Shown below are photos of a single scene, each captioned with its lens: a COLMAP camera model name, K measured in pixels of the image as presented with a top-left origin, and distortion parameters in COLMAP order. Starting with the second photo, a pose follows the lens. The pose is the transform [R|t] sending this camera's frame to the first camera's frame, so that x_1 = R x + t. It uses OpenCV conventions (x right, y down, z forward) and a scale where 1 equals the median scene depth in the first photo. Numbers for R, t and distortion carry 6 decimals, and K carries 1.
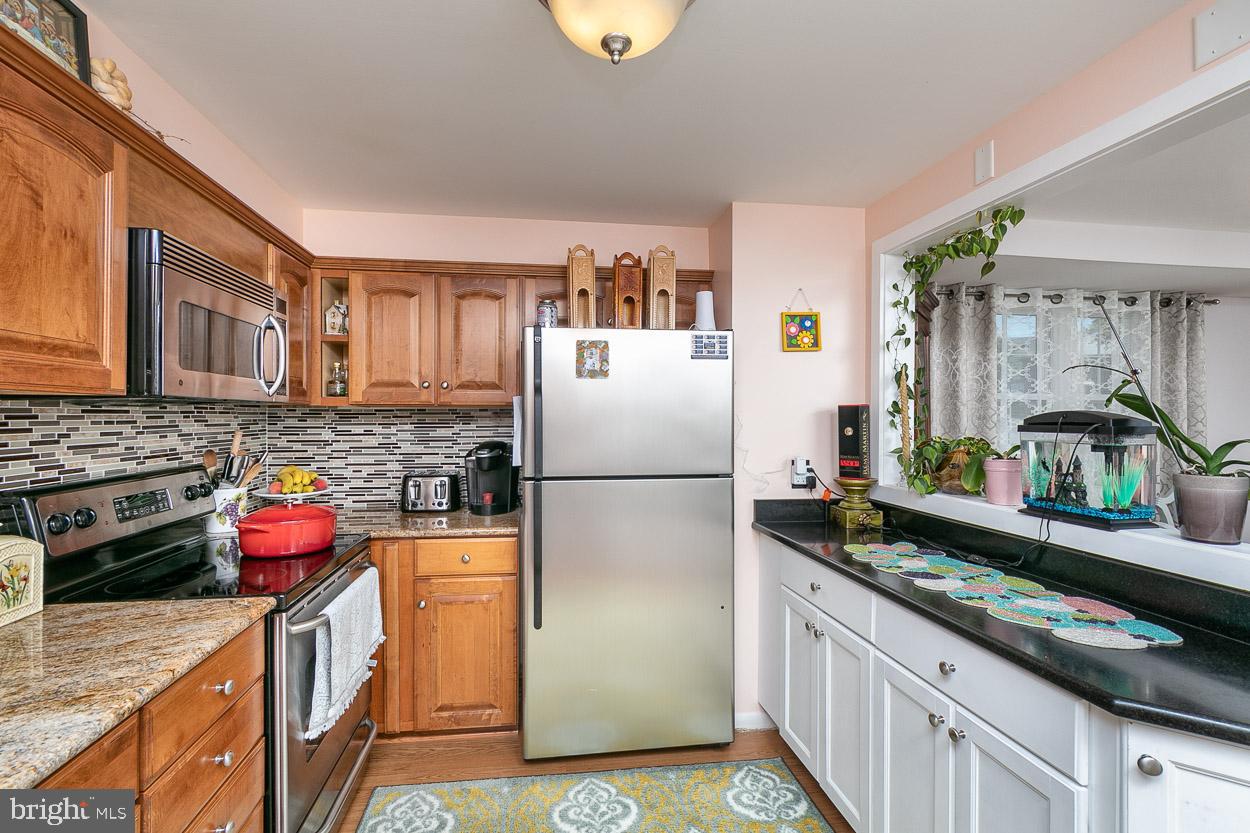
lens RADIAL K [[559.1, 0, 606.4], [0, 559.1, 417.0], [0, 0, 1]] dist [-0.000892, -0.000248]
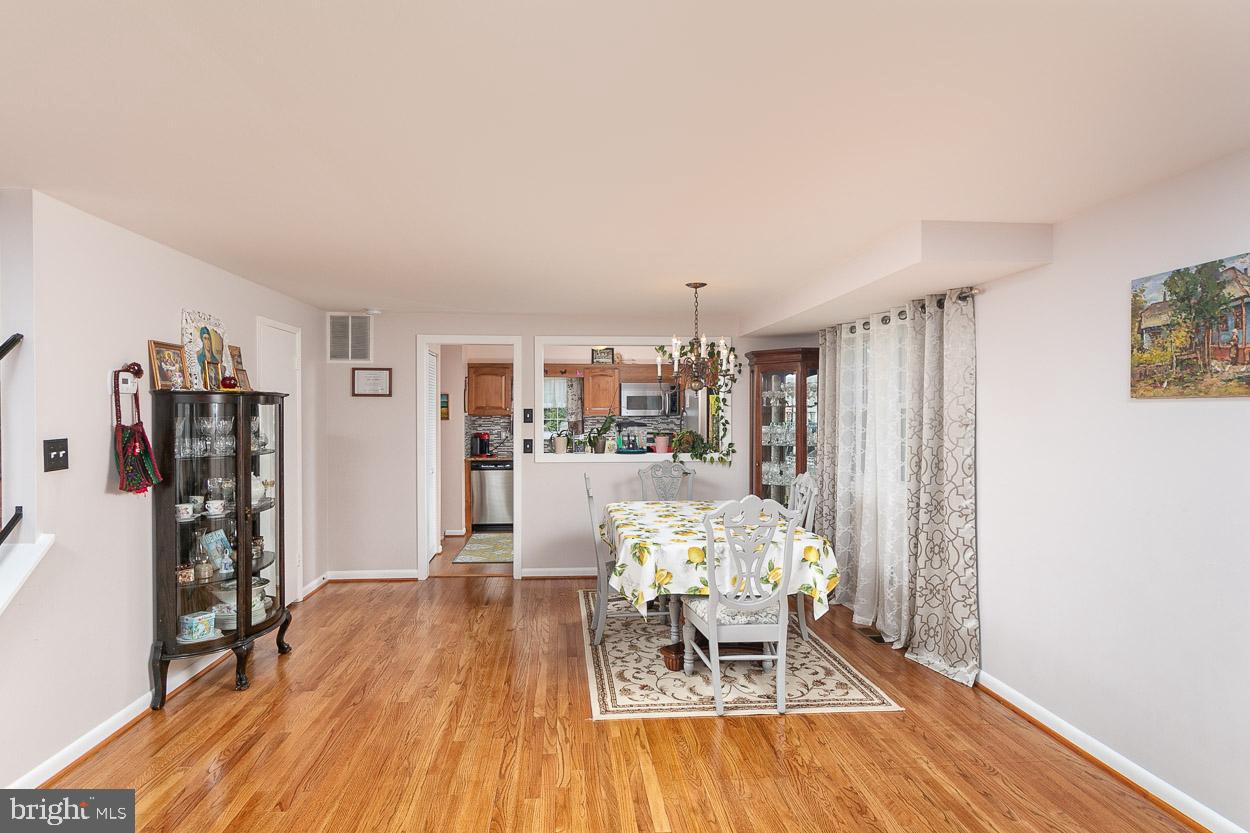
lens RADIAL K [[676.3, 0, 606.6], [0, 676.3, 414.4], [0, 0, 1]] dist [-0.000569, -0.000338]
pose [[-0.055467, -0.001551, -0.998459, 3.481083], [0.001777, 0.999997, -0.001652, -0.025872], [0.998459, -0.001866, -0.055464, 0.782270]]
